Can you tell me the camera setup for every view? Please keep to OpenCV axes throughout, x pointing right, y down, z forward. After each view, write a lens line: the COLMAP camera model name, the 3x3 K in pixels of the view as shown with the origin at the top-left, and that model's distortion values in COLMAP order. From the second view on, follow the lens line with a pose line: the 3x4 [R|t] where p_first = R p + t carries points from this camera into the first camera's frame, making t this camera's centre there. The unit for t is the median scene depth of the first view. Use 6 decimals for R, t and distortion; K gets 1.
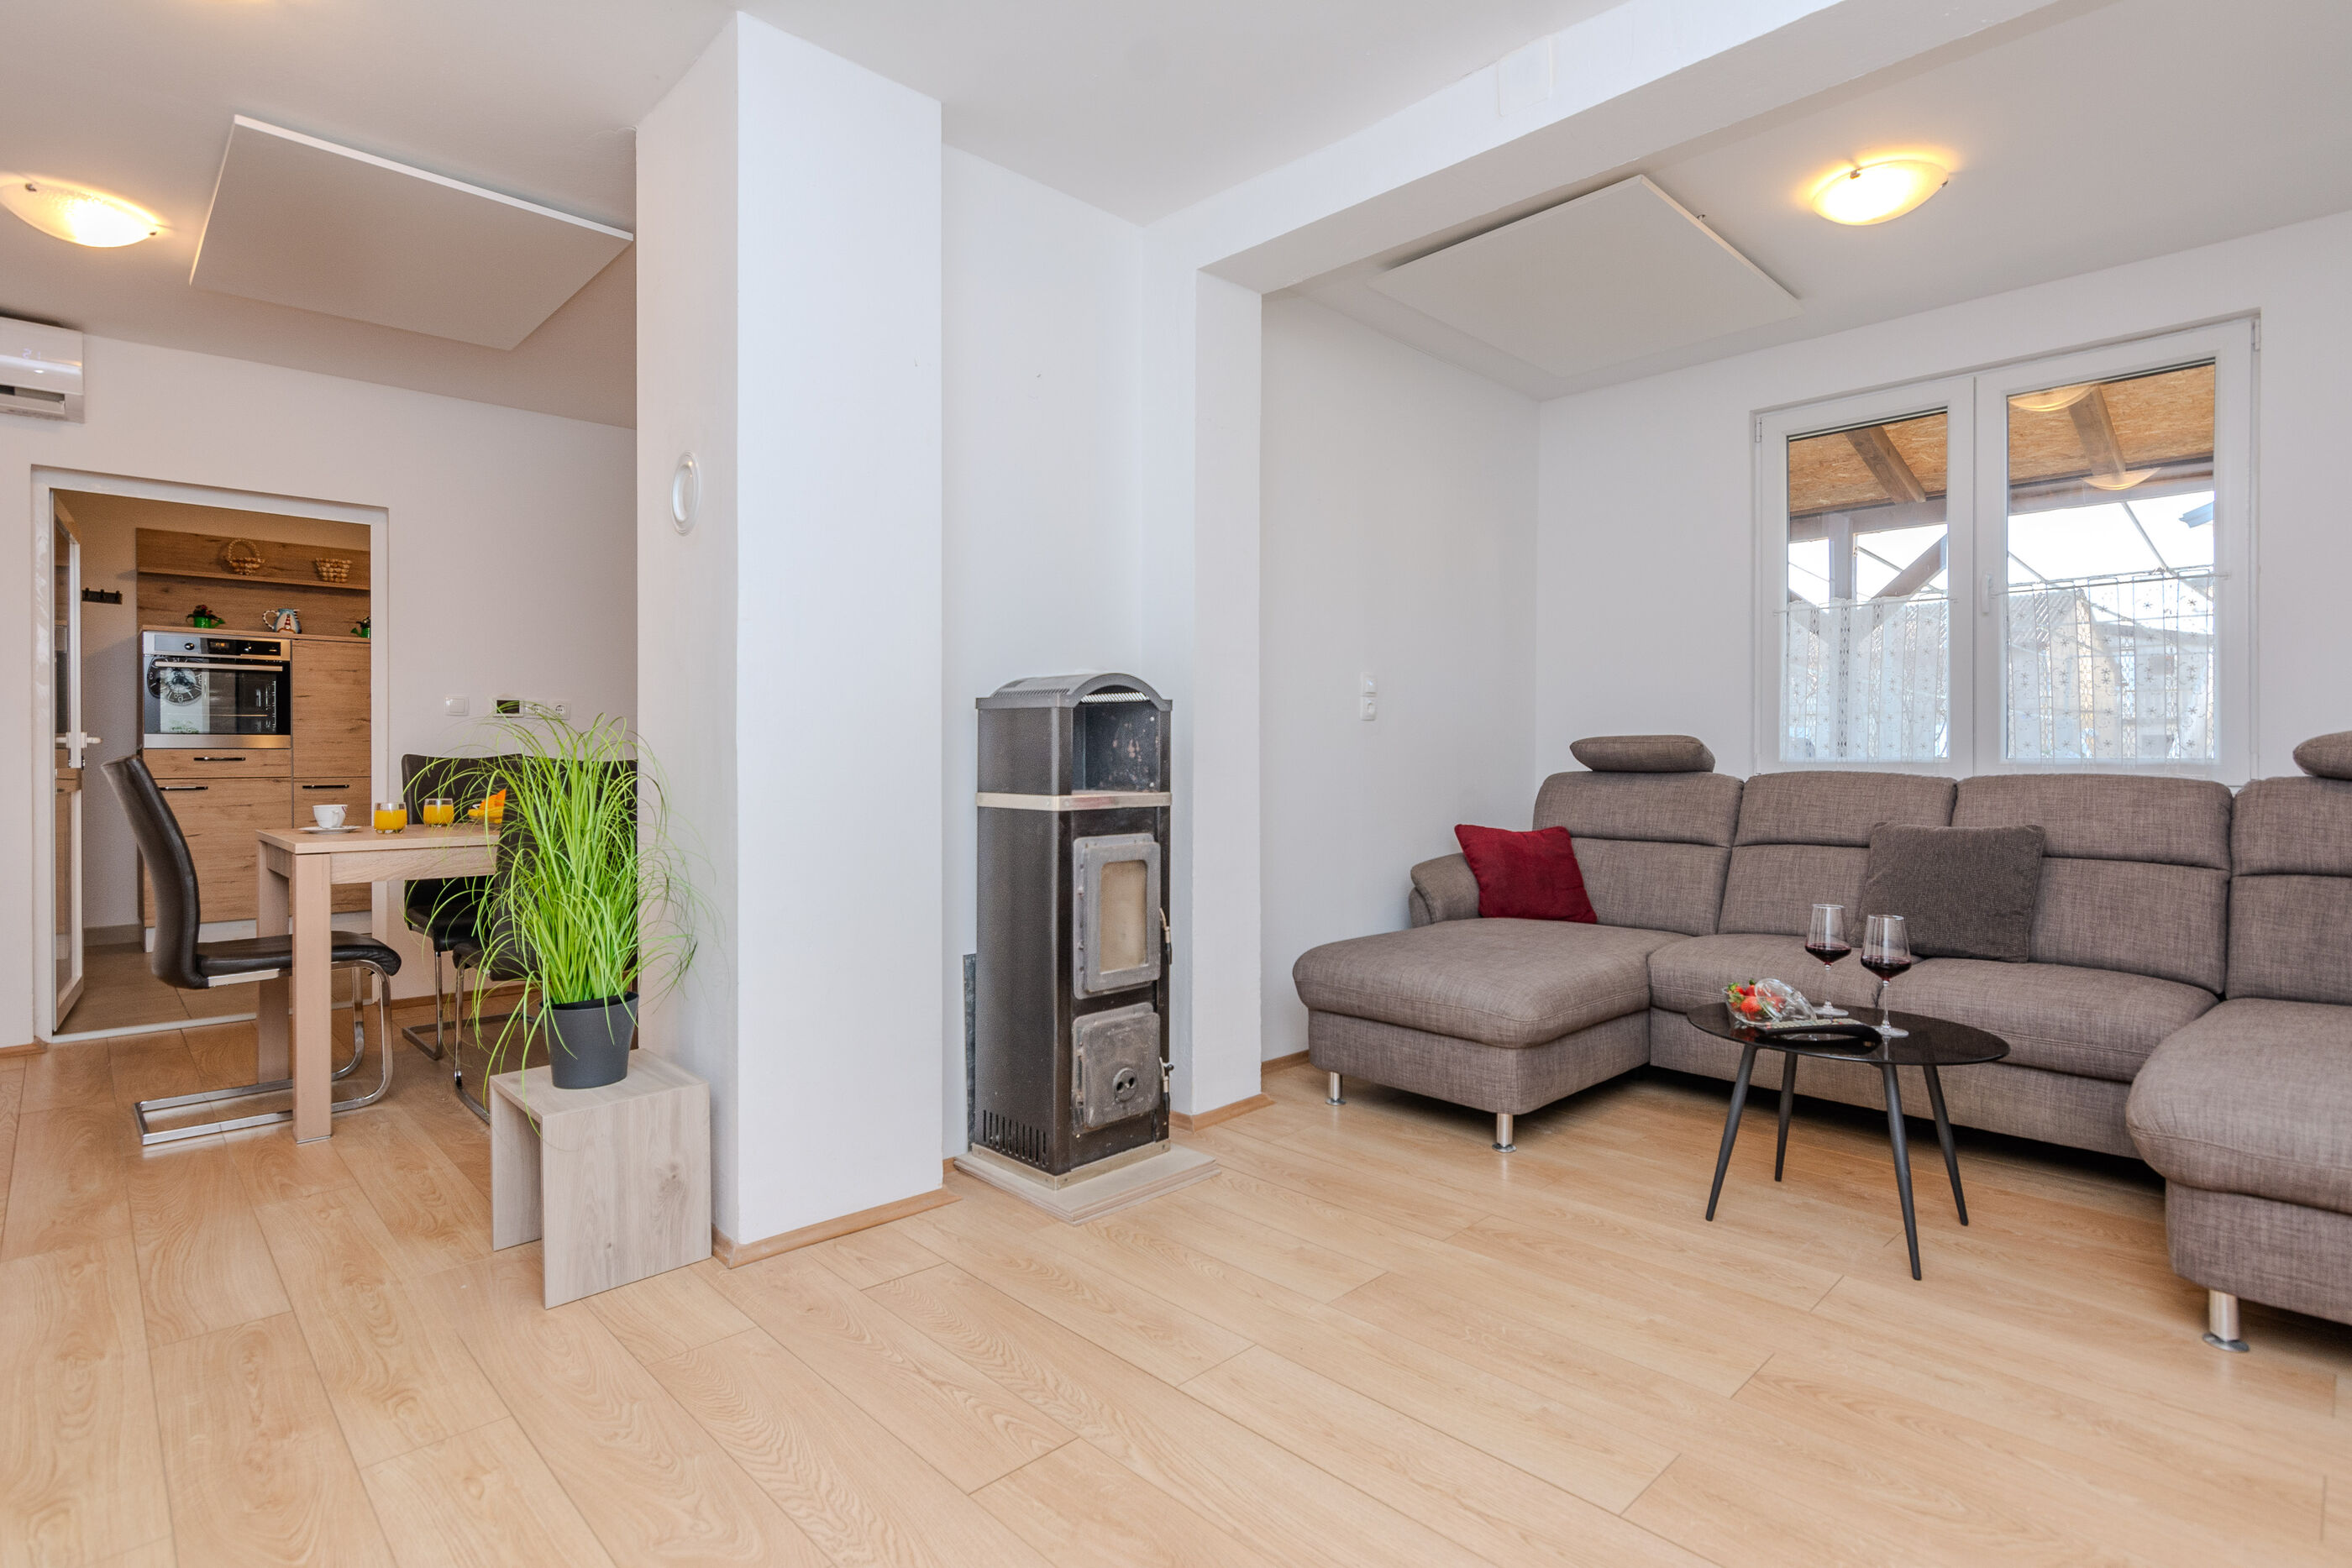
lens RADIAL K [[1147.9, 0, 1179.6], [0, 1147.9, 766.6], [0, 0, 1]] dist [-0.003484, -0.000137]
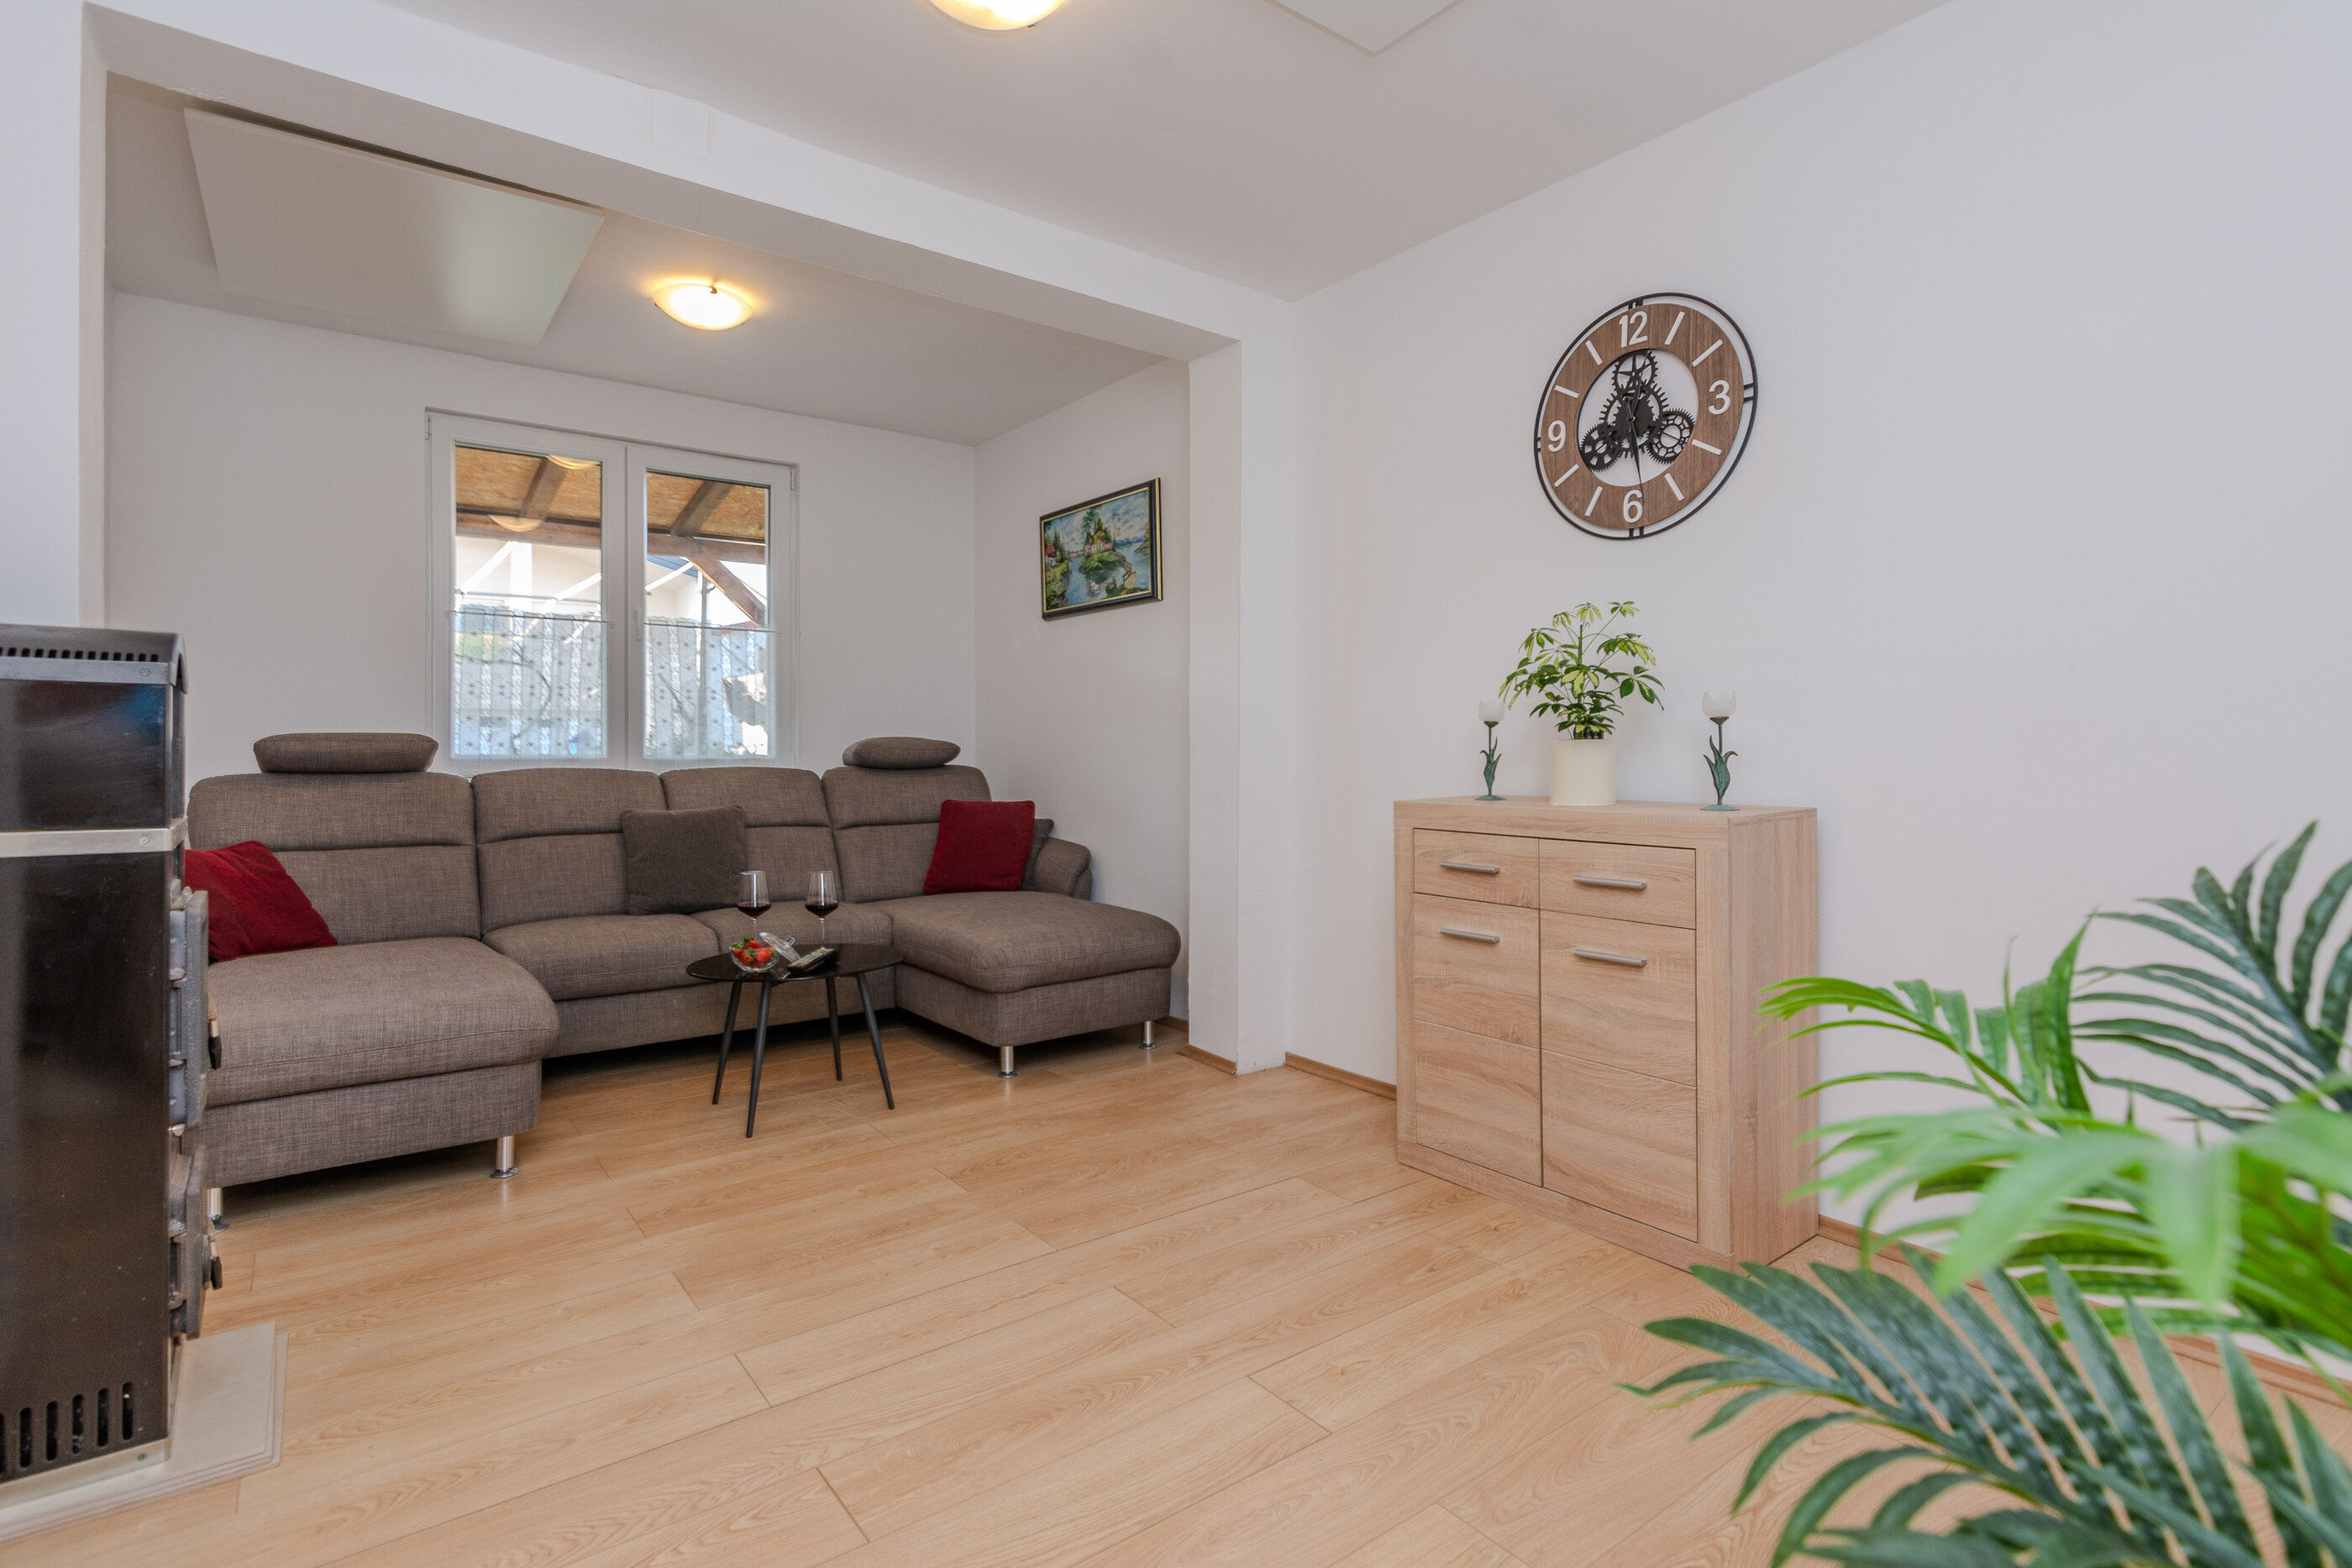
lens RADIAL K [[1147.9, 0, 1179.6], [0, 1147.9, 766.6], [0, 0, 1]] dist [-0.003484, -0.000137]
pose [[0.114843, -0.013909, 0.993286, -0.611113], [0.008667, 0.999878, 0.012999, -0.008816], [-0.993346, 0.007115, 0.114950, 0.355626]]
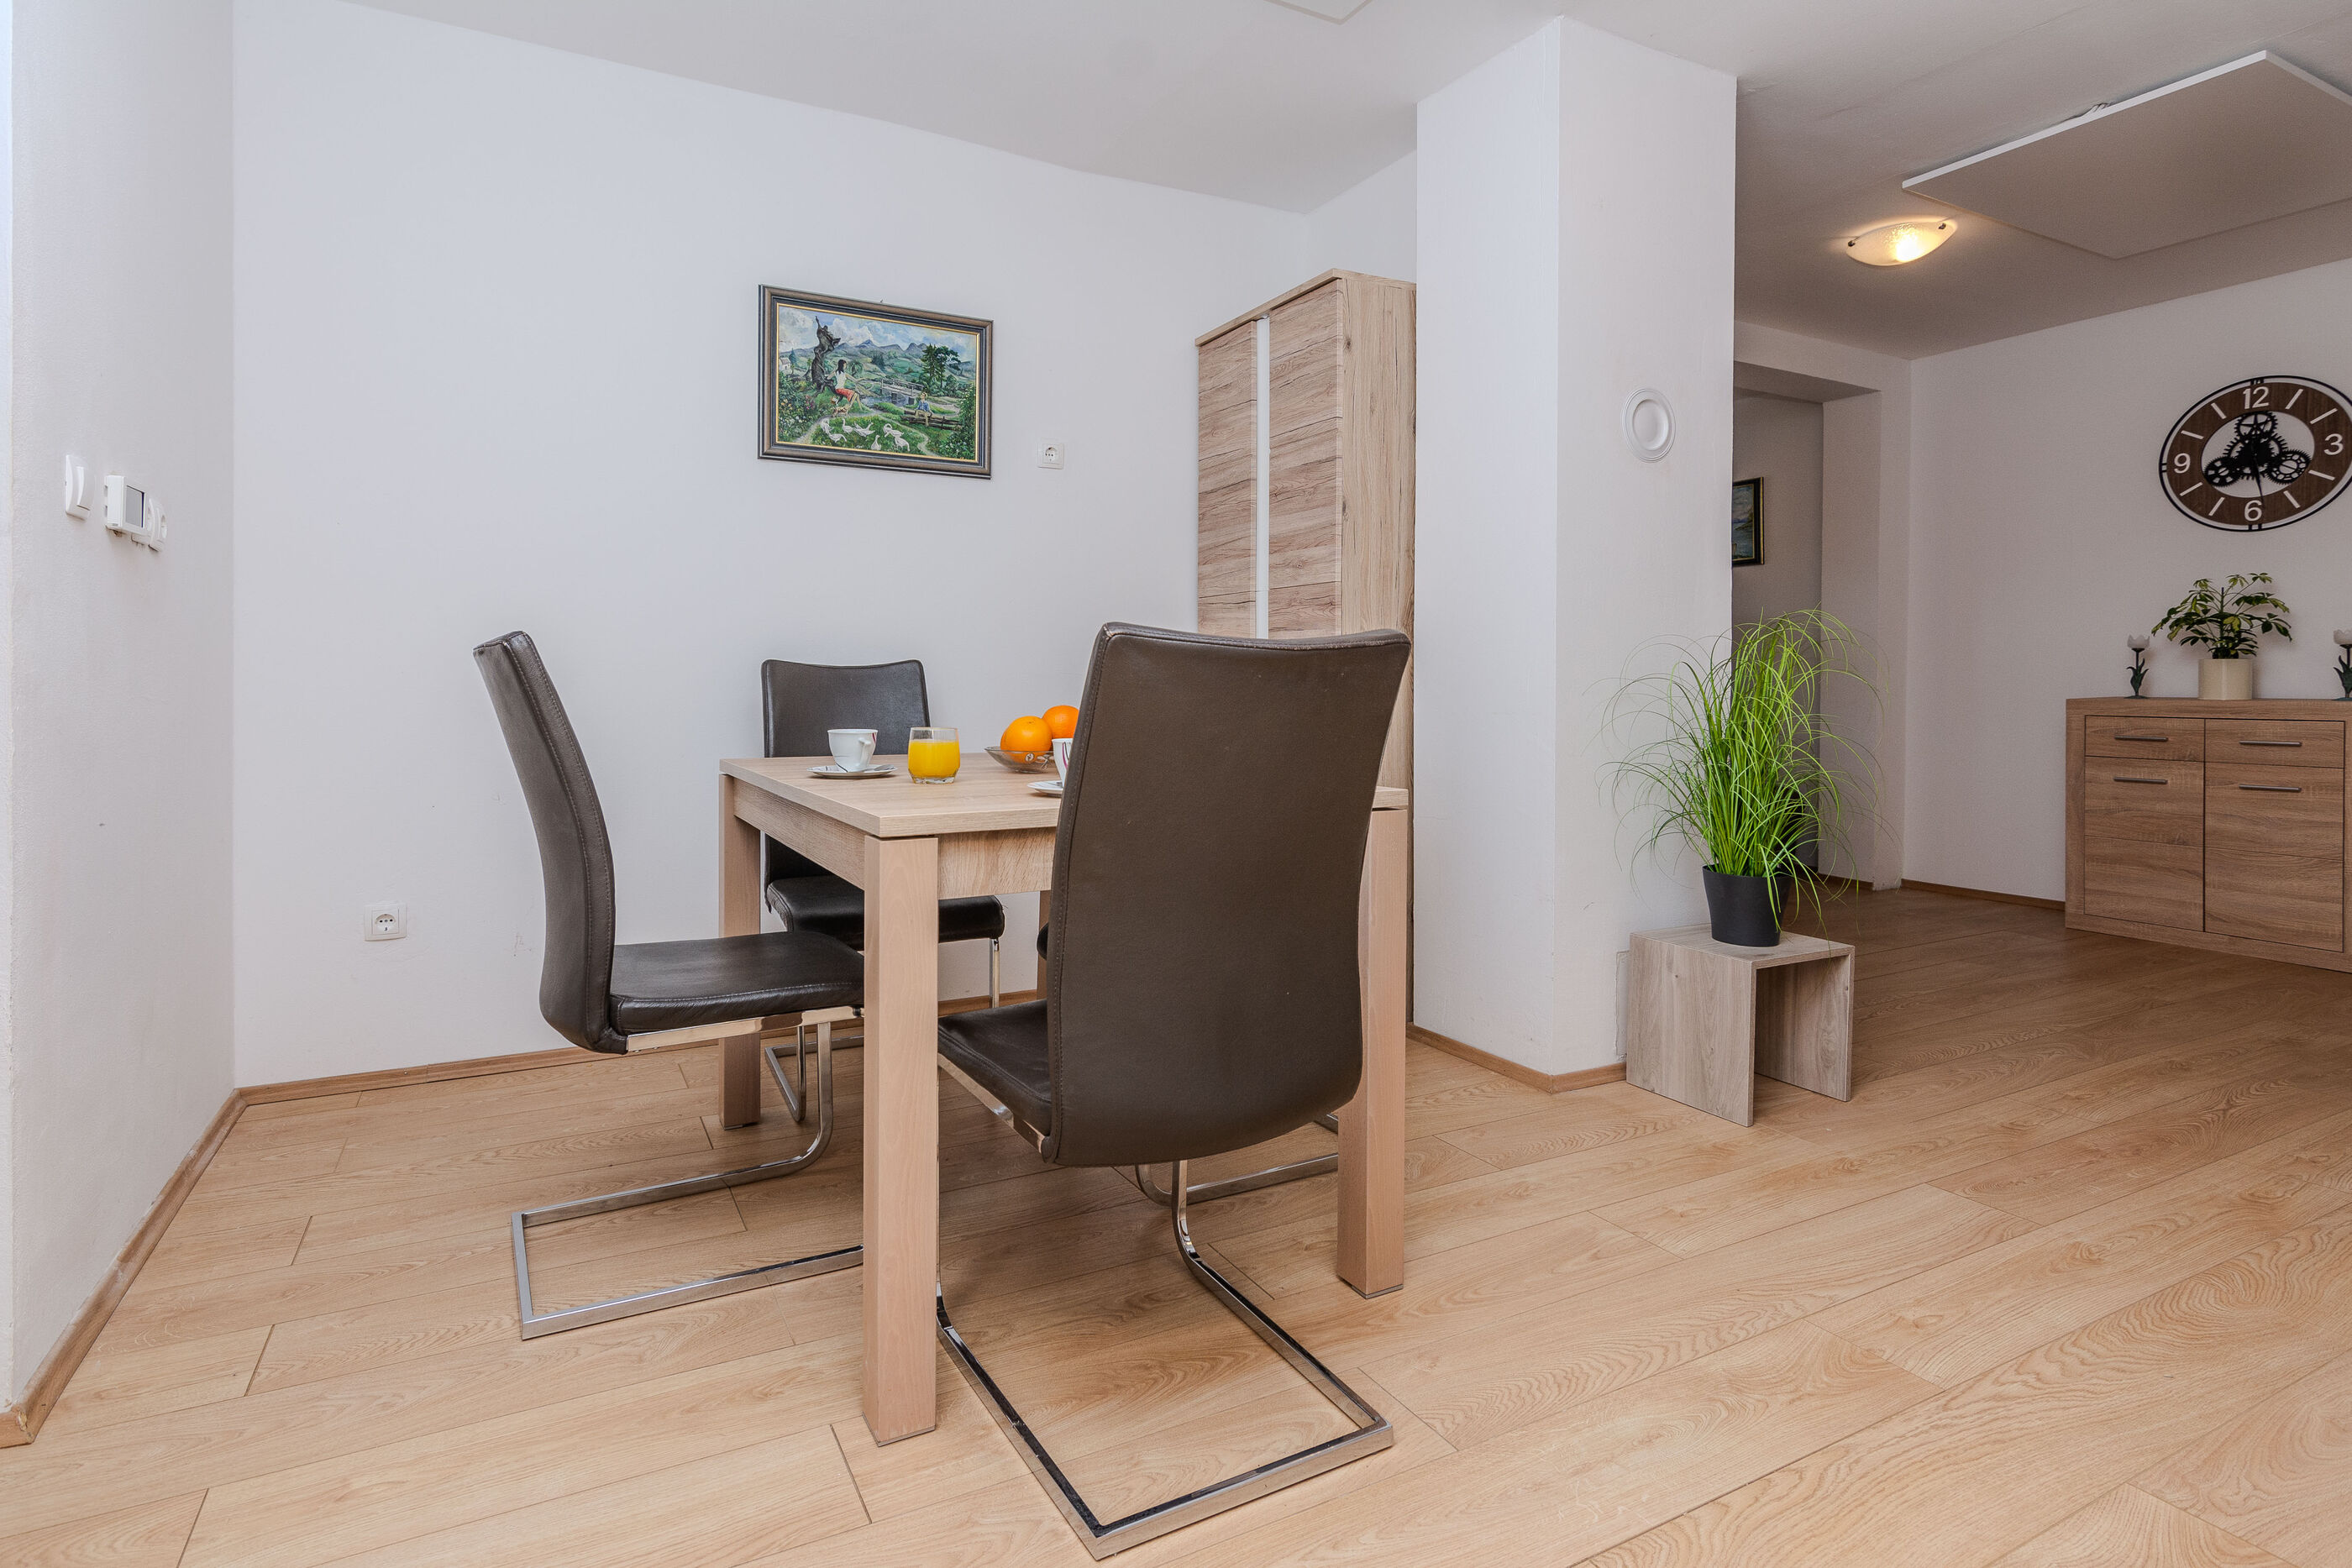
lens RADIAL K [[1178.6, 0, 1080.1], [0, 1178.6, 705.8], [0, 0, 1]] dist [0.003162, 0.000839]
pose [[0.305239, -0.013517, 0.952180, -1.580314], [0.004036, 0.999909, 0.012900, 0.019052], [-0.952267, -0.000095, 0.305266, 1.094223]]
